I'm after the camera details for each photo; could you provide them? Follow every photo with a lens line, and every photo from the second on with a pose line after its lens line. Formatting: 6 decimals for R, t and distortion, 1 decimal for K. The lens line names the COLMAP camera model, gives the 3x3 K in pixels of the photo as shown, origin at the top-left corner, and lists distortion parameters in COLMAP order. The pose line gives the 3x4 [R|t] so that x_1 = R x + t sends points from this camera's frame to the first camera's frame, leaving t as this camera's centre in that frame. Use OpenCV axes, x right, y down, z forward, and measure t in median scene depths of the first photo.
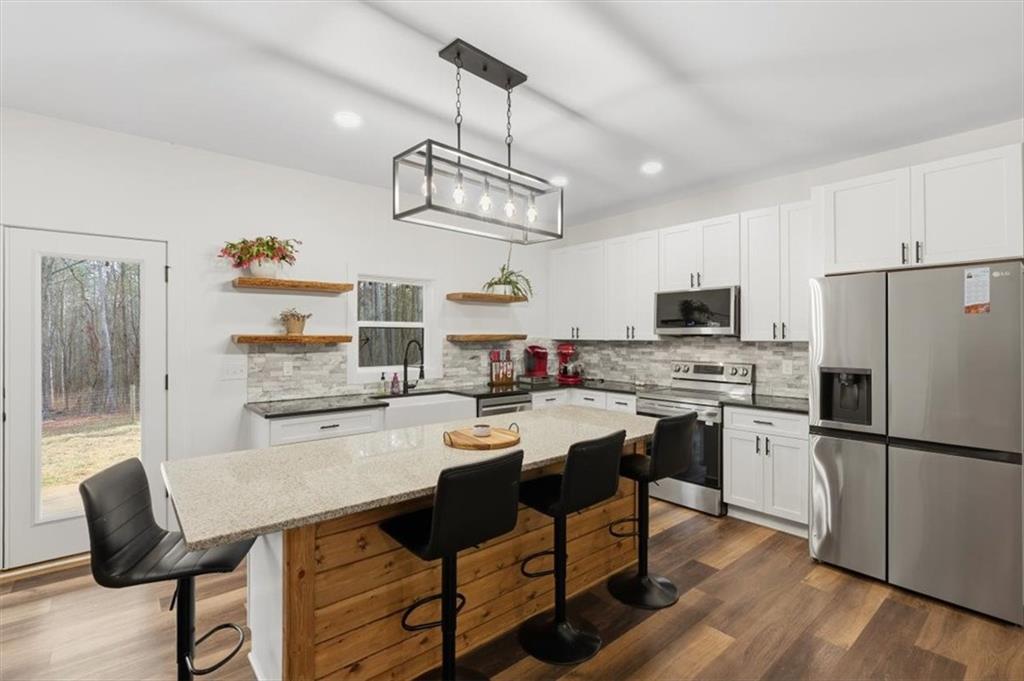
lens RADIAL K [[471.2, 0, 510.6], [0, 471.2, 335.1], [0, 0, 1]] dist [-0.003641, -0.000221]
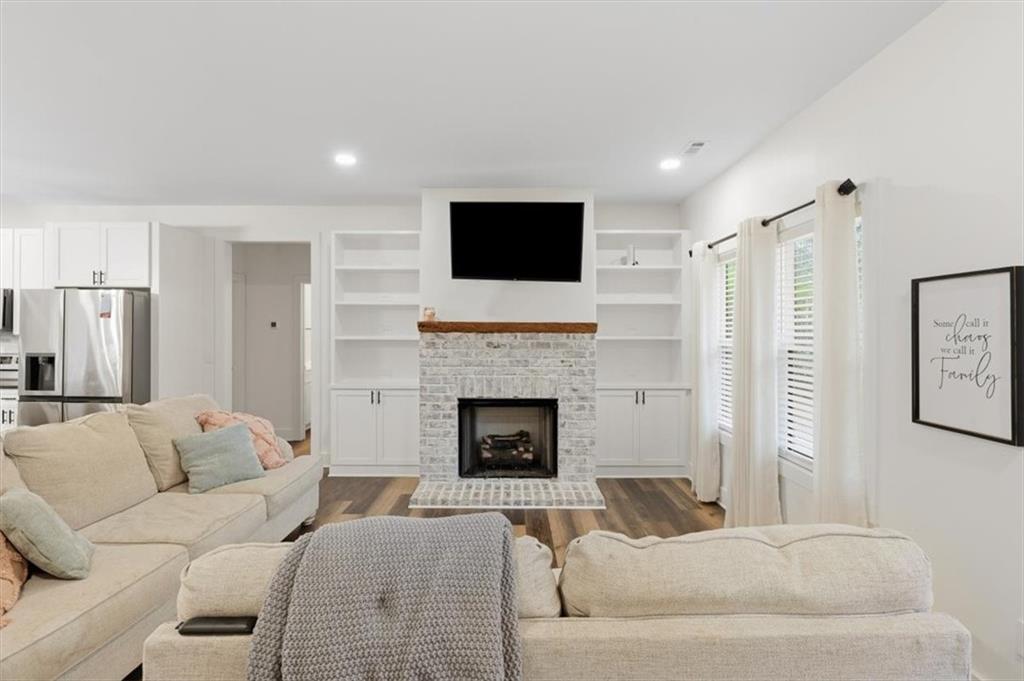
lens RADIAL K [[471.2, 0, 510.6], [0, 471.2, 335.1], [0, 0, 1]] dist [-0.003641, -0.000221]
pose [[0.651871, 0.000132, 0.758330, 0.415912], [-0.006554, 0.999964, 0.005459, -0.002120], [-0.758301, -0.008528, 0.651849, -0.774932]]
